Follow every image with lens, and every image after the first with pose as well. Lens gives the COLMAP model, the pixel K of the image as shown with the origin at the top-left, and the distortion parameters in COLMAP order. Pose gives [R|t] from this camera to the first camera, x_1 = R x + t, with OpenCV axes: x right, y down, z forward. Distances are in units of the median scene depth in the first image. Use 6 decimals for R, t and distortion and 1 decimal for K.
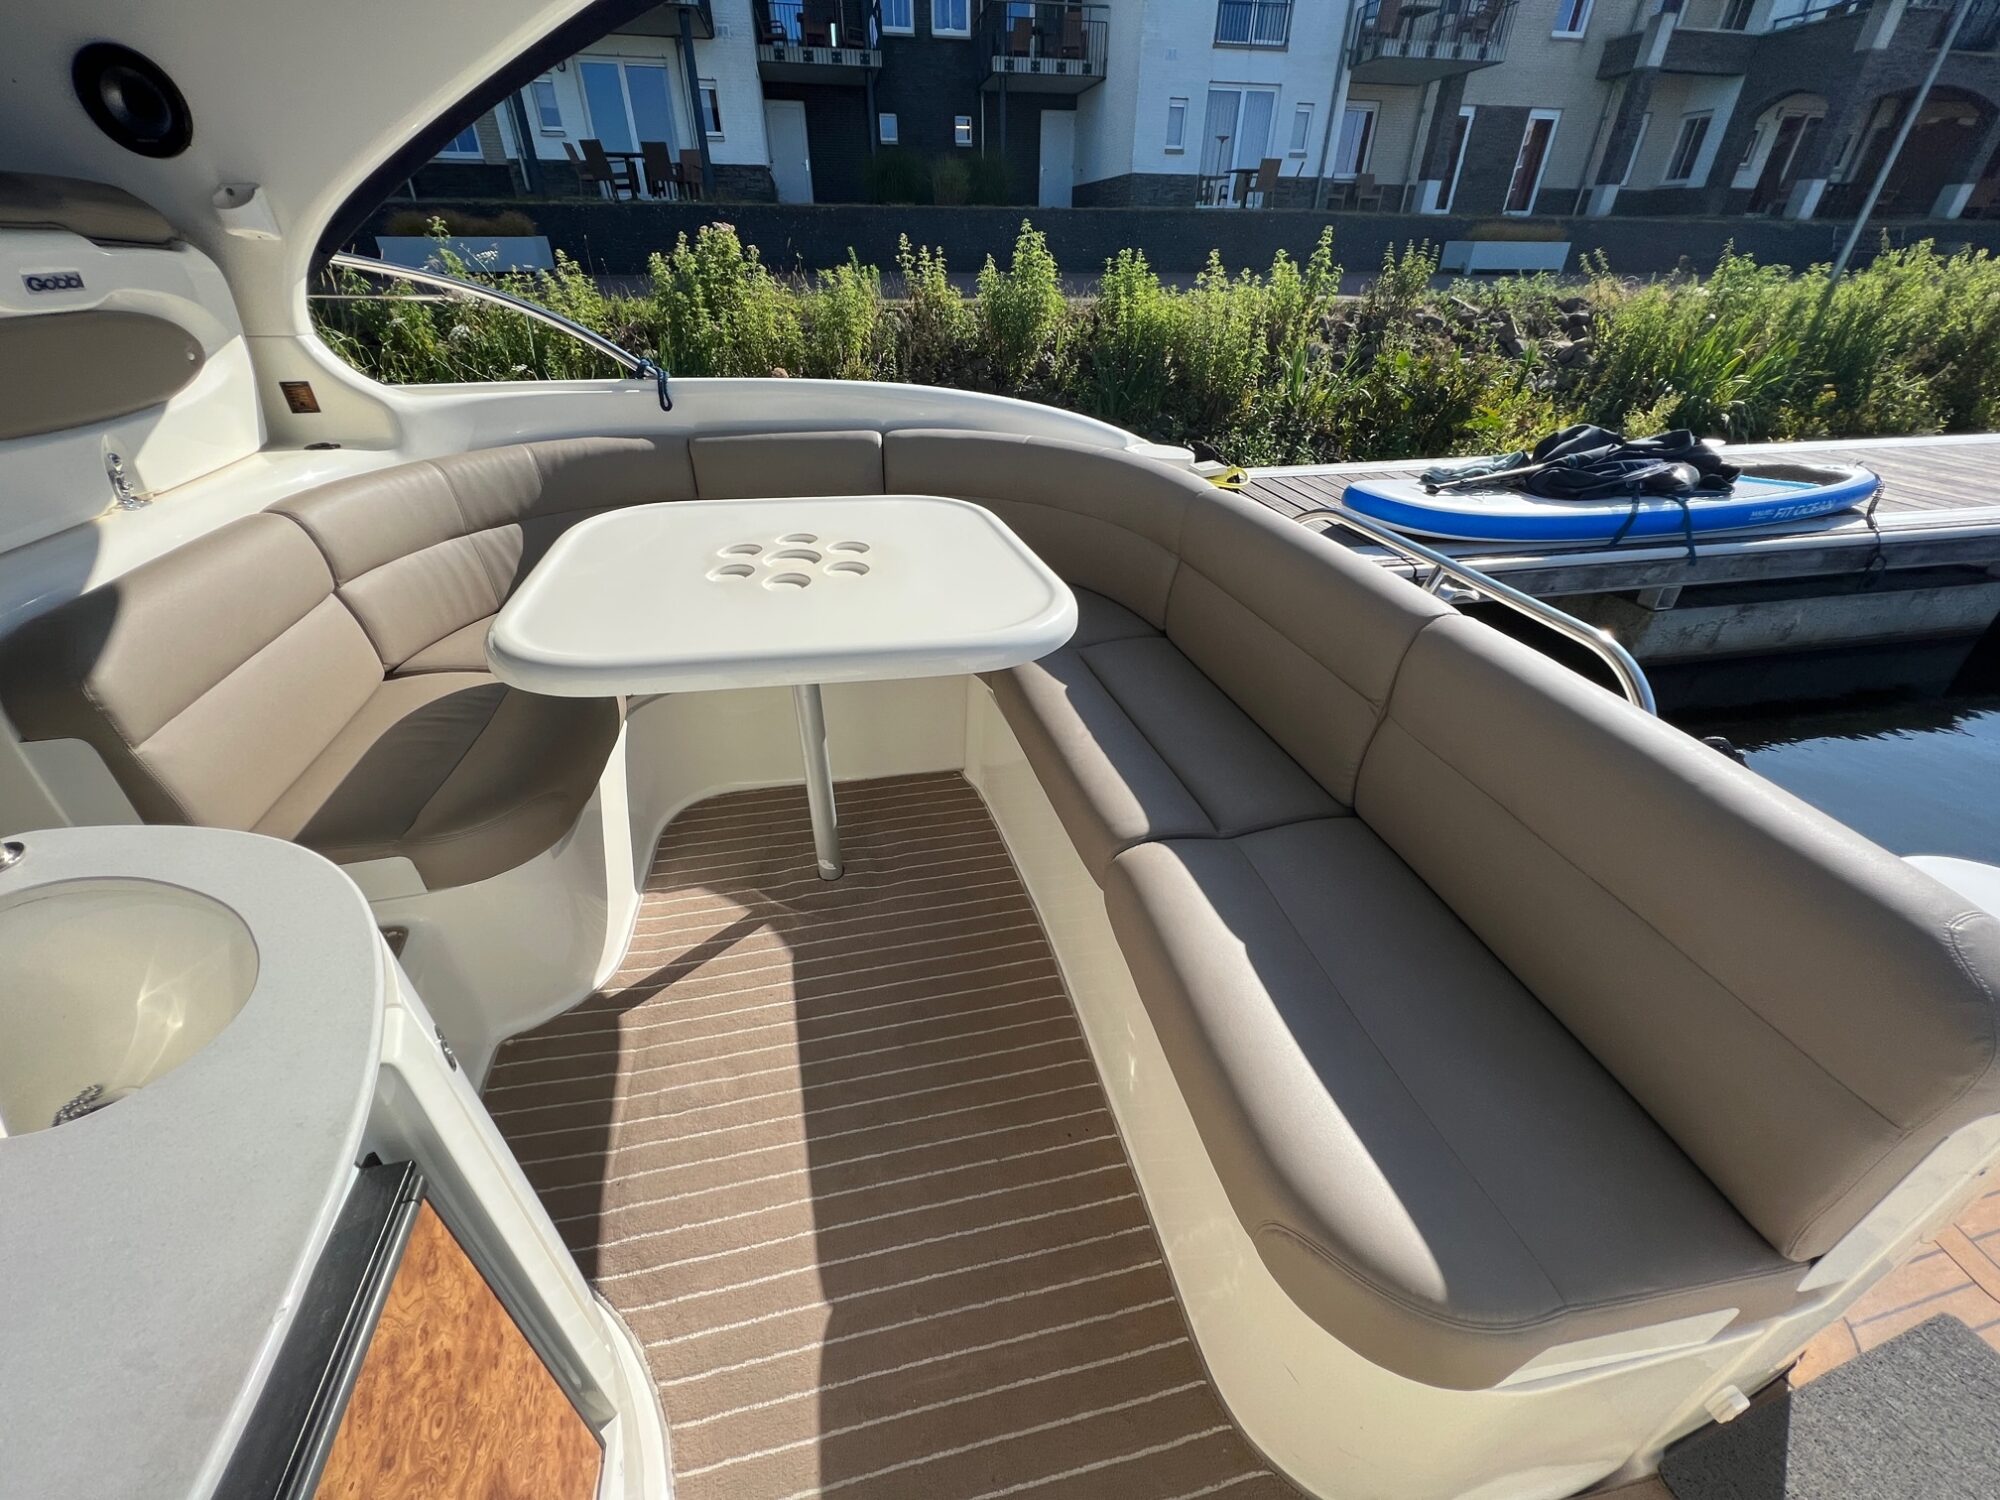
lens RADIAL K [[796.7, 0, 1000.0], [0, 796.7, 750.0], [0, 0, 1]] dist [0.001282, -0.003567]
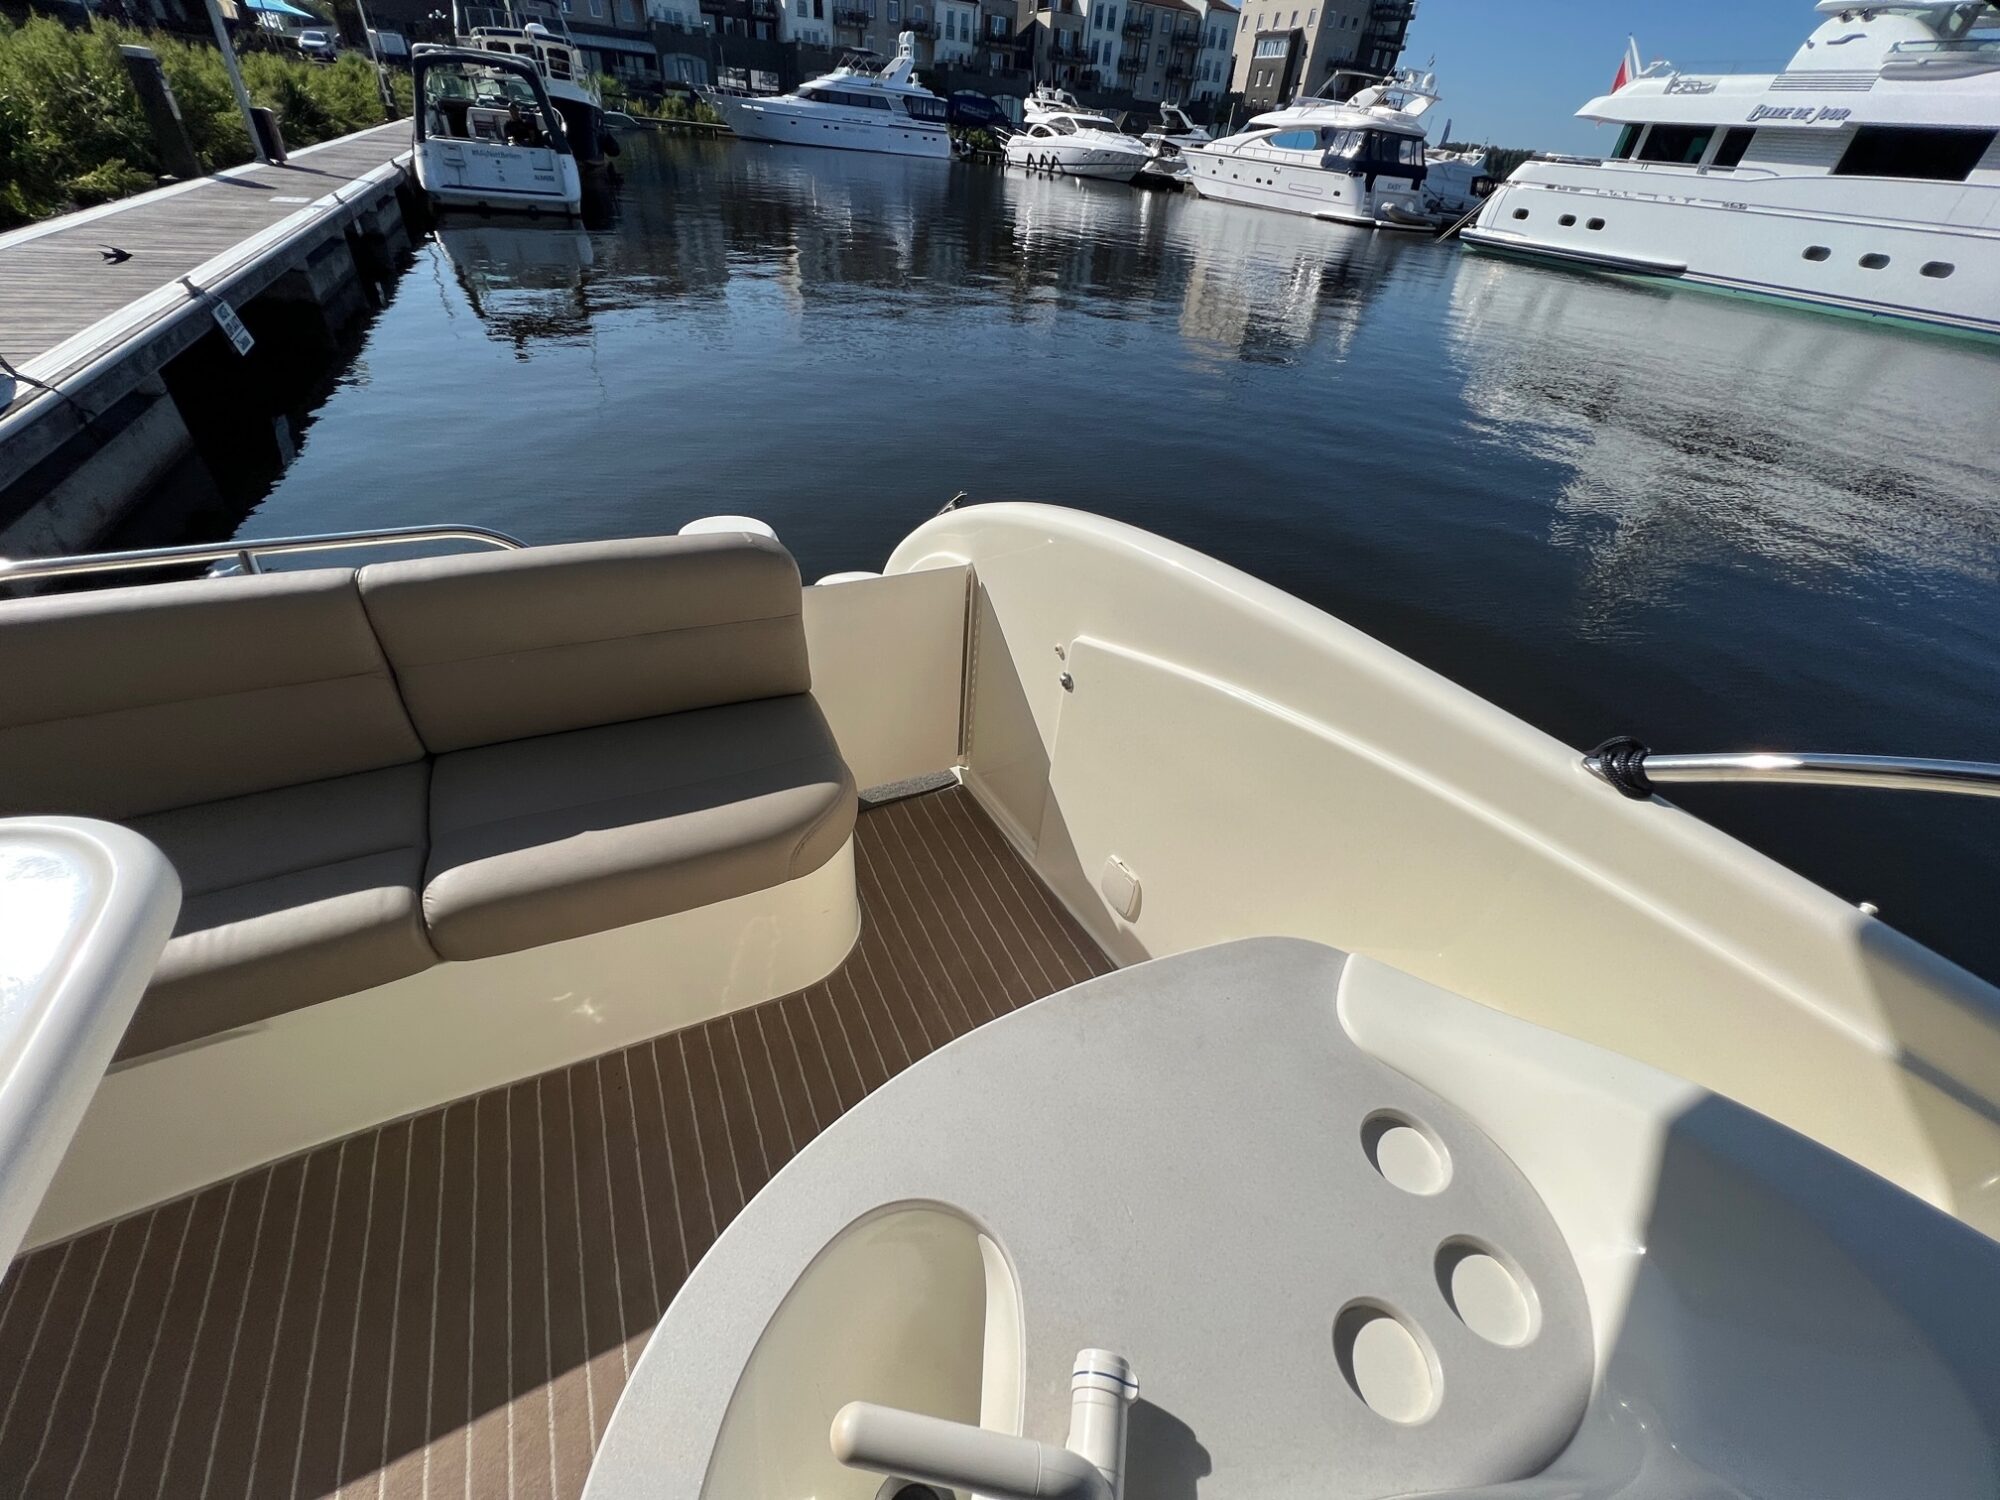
lens RADIAL K [[803.7, 0, 998.8], [0, 803.7, 743.0], [0, 0, 1]] dist [0.000323, -0.000284]
pose [[-0.223805, -0.623007, 0.749515, -0.475350], [0.447750, 0.617344, 0.646843, -0.255387], [-0.865697, 0.480363, 0.140787, 0.119911]]
